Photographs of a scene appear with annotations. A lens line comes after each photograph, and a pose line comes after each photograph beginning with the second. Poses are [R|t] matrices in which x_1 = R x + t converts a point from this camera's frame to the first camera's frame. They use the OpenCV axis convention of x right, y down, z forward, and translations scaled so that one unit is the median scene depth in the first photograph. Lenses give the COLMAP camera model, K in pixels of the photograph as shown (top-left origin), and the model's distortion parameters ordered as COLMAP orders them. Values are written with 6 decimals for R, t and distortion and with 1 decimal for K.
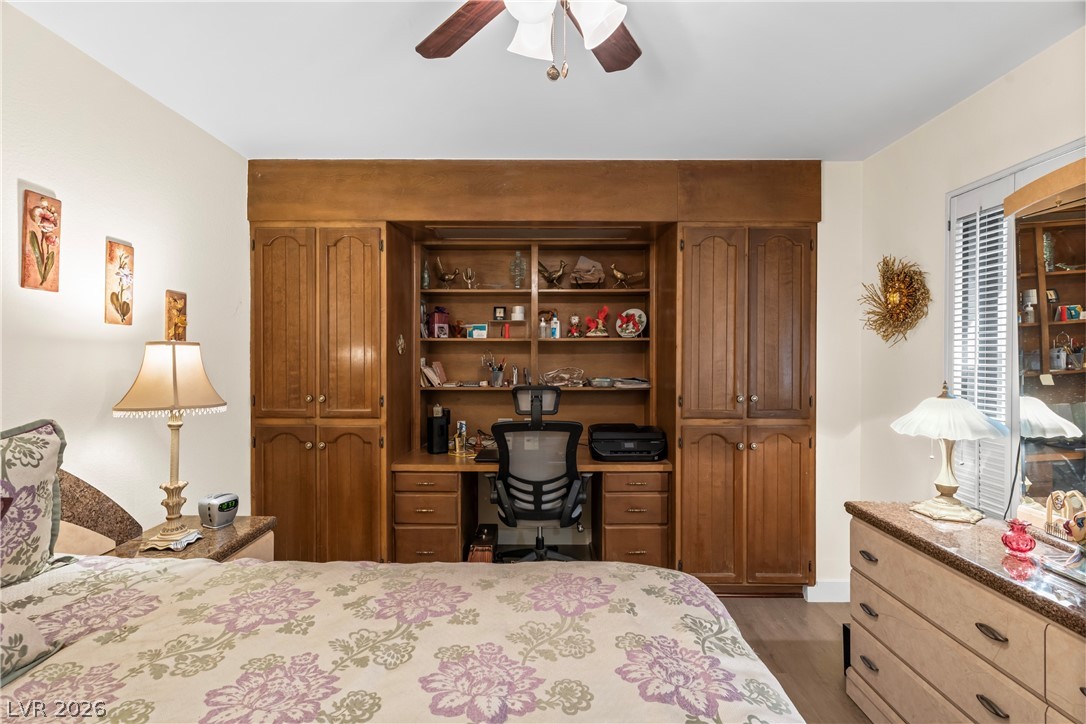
lens RADIAL K [[513.5, 0, 543.0], [0, 513.5, 359.0], [0, 0, 1]] dist [0.003069, 0.000956]
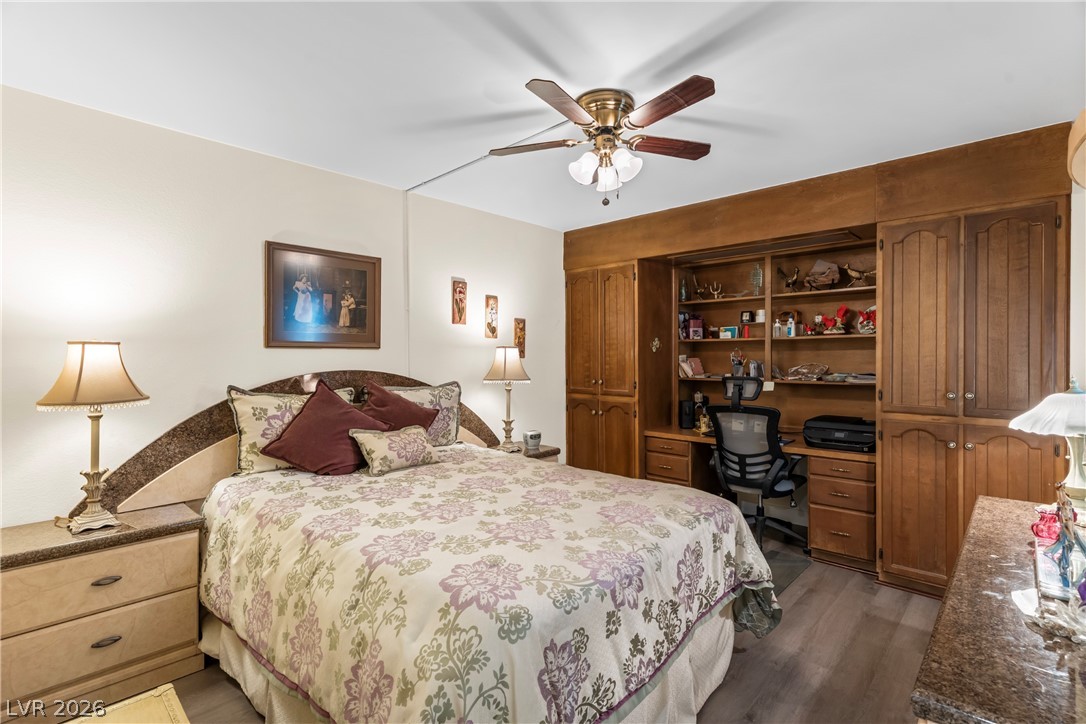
lens RADIAL K [[513.5, 0, 543.0], [0, 513.5, 359.0], [0, 0, 1]] dist [0.003069, 0.000956]
pose [[0.733029, 0.000718, -0.680197, 0.473977], [0.000084, 0.999999, 0.001146, 0.007973], [0.680197, -0.000898, 0.733029, -0.225191]]
